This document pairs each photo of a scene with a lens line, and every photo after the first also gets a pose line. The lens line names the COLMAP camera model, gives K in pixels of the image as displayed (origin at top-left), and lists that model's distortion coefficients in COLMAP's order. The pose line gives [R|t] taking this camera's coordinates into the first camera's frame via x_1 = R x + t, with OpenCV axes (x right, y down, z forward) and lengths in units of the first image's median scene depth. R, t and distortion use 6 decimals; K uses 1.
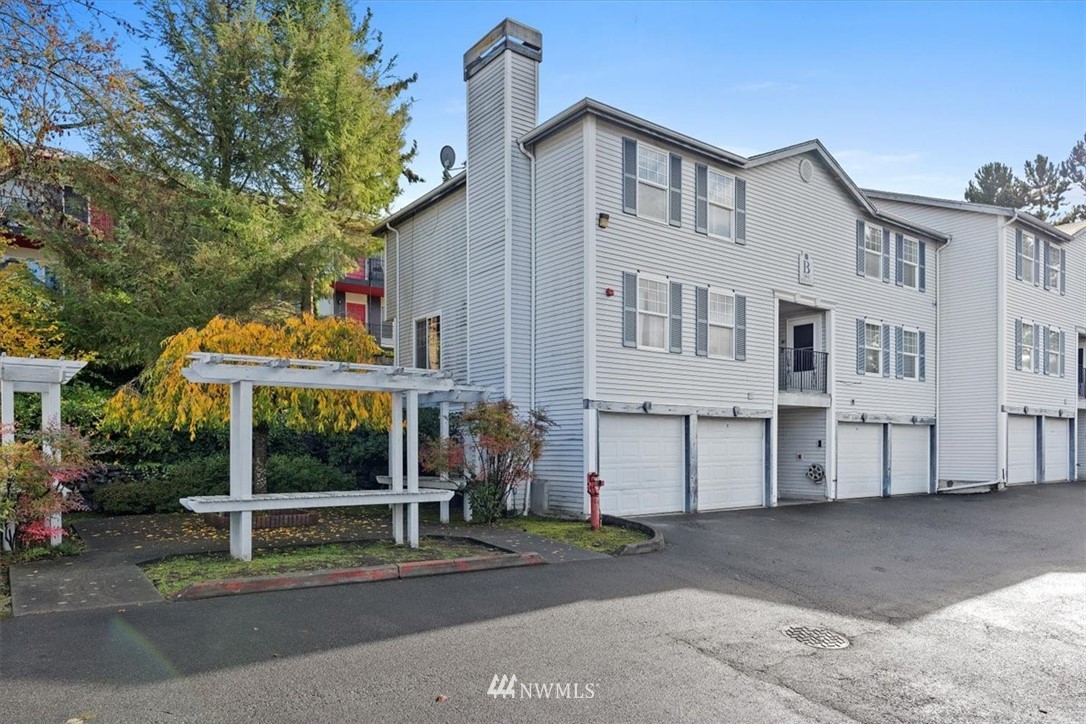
lens RADIAL K [[749.8, 0, 531.7], [0, 749.8, 459.3], [0, 0, 1]] dist [0.001774, -0.000066]
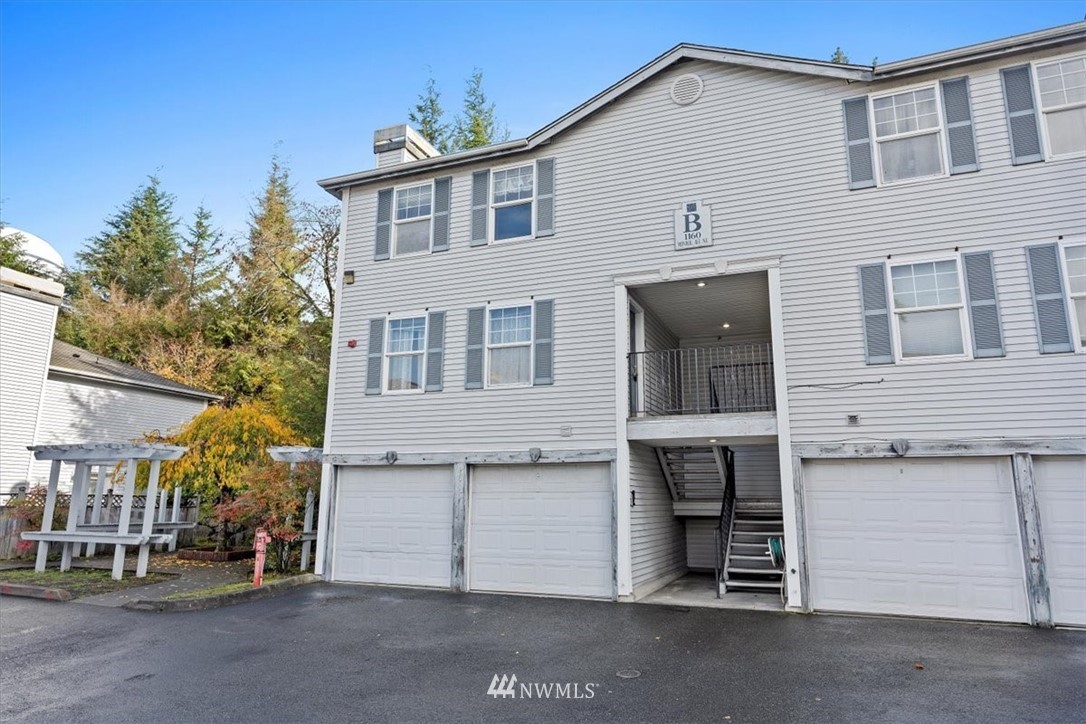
lens RADIAL K [[678.2, 0, 543.0], [0, 678.2, 362.0], [0, 0, 1]] dist [-0.000859, 0.000138]
pose [[0.501202, -0.166839, -0.849094, 0.926311], [-0.018377, 0.978964, -0.203205, -0.020163], [0.865135, 0.117451, 0.487593, 0.734951]]
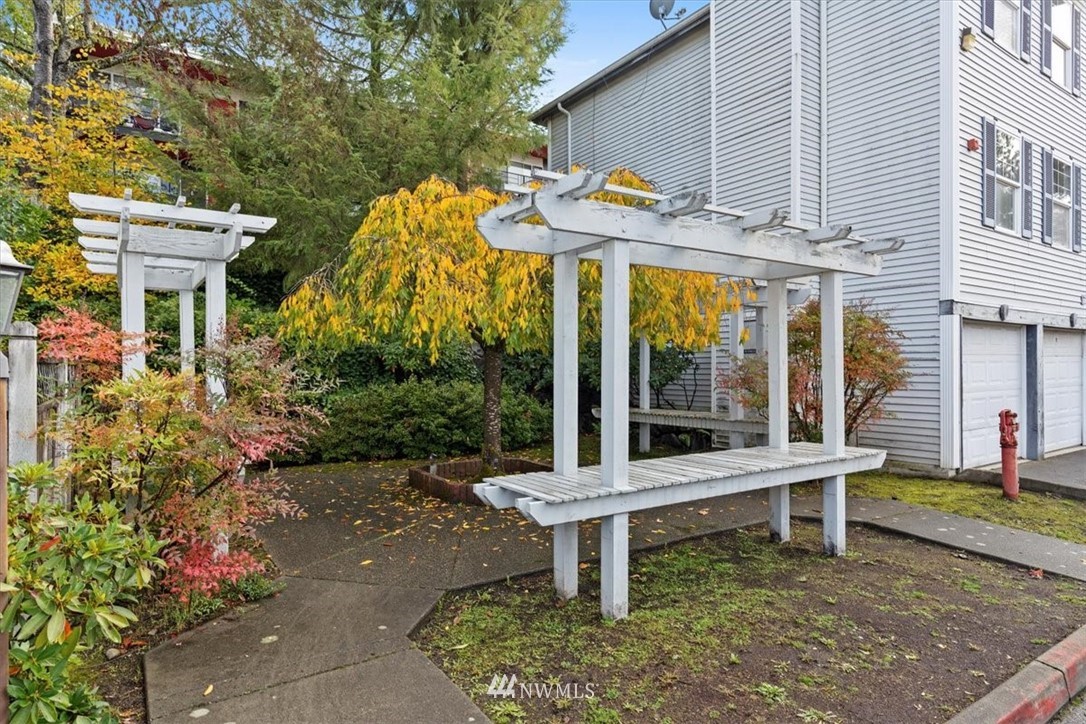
lens RADIAL K [[649.6, 0, 528.0], [0, 649.6, 374.1], [0, 0, 1]] dist [0.002372, 0.000624]
pose [[0.998948, -0.003816, -0.045699, -0.259977], [0.003703, 0.999990, -0.002546, -0.011790], [0.045708, 0.002374, 0.998952, 0.360873]]
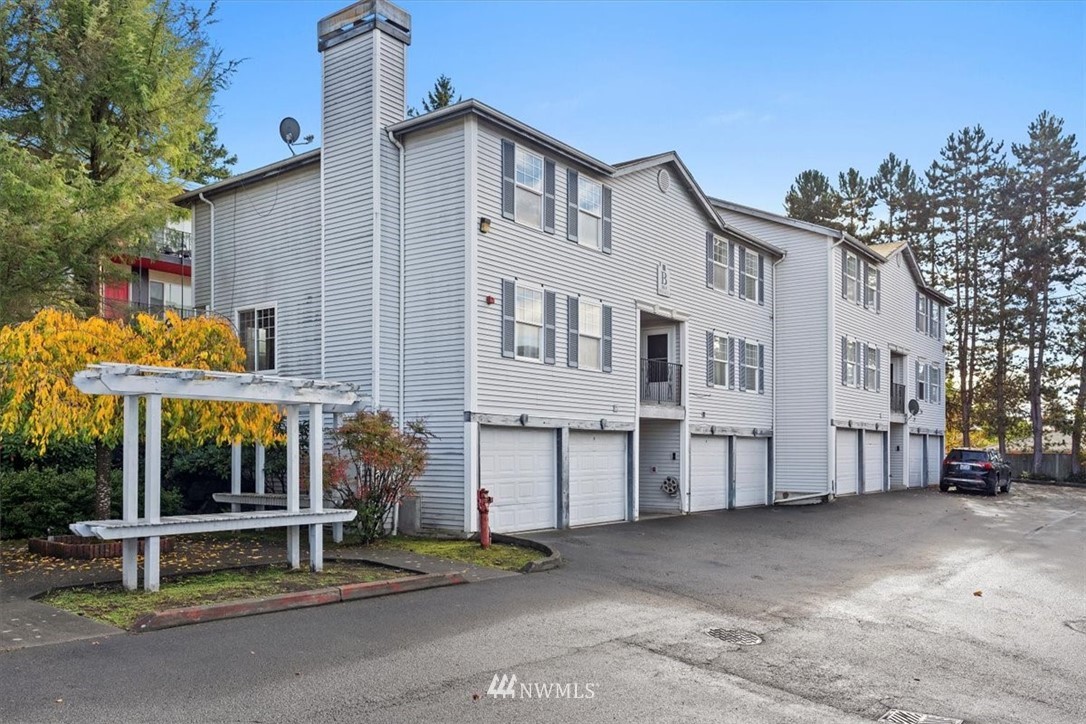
lens RADIAL K [[907.8, 0, 546.3], [0, 907.8, 458.1], [0, 0, 1]] dist [0.010130, -0.006379]
pose [[0.958440, 0.002376, 0.285284, -0.147904], [0.000028, 0.999965, -0.008421, -0.010430], [-0.285293, 0.008079, 0.958406, -0.122356]]
